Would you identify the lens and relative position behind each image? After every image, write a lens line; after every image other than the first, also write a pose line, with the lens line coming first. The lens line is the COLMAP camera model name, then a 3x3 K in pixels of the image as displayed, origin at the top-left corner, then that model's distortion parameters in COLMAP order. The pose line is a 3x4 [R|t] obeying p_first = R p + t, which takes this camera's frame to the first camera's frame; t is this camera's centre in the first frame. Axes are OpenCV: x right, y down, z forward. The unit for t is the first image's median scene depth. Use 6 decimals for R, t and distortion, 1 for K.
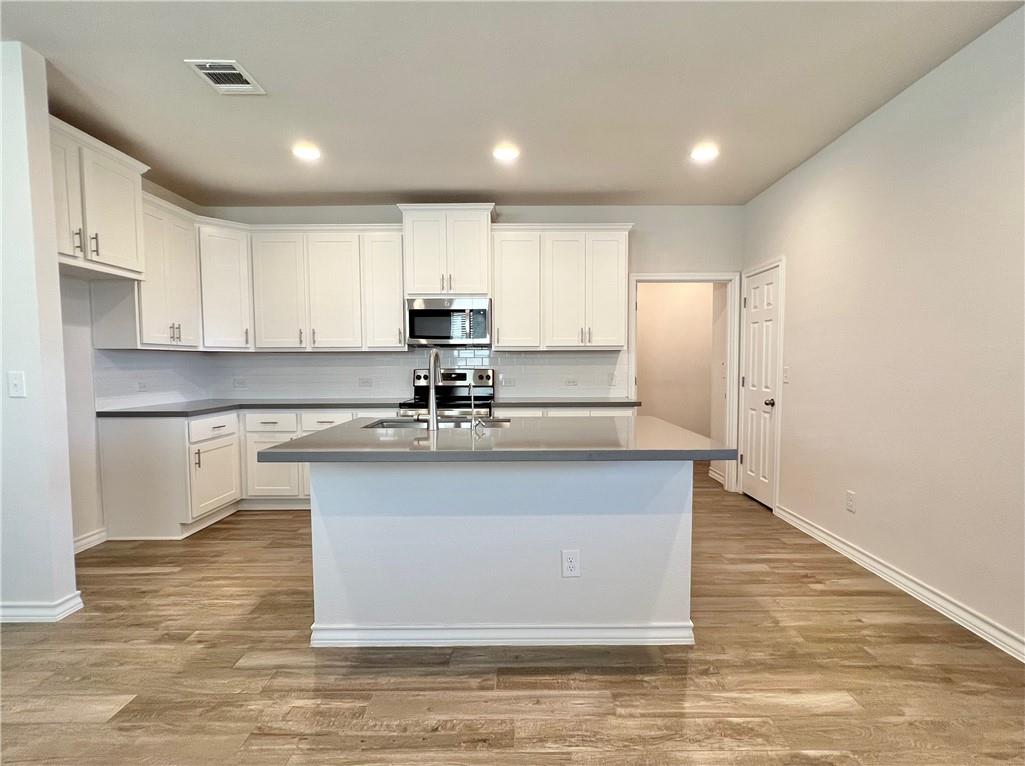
lens RADIAL K [[495.8, 0, 514.8], [0, 495.8, 392.7], [0, 0, 1]] dist [-0.001107, -0.000145]
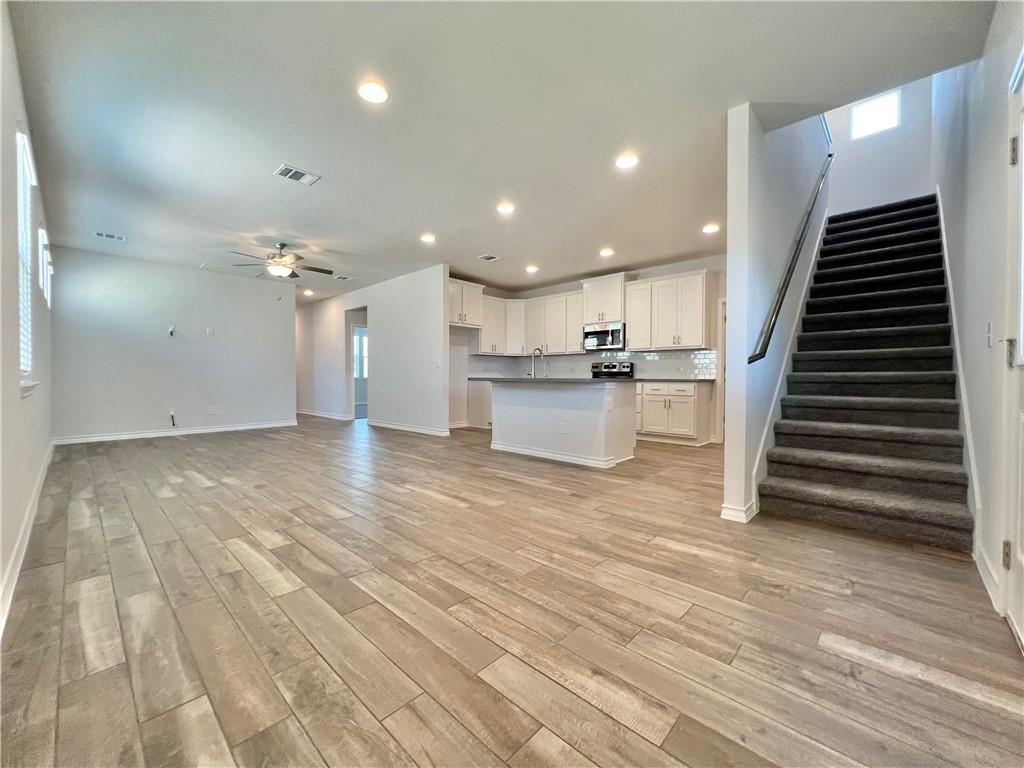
lens RADIAL K [[412.8, 0, 509.5], [0, 412.8, 382.5], [0, 0, 1]] dist [-0.001960, -0.000214]
pose [[0.729120, 0.016426, -0.684189, 0.694036], [-0.045887, 0.998636, -0.024926, 0.085821], [0.682846, 0.049569, 0.728879, -0.384333]]
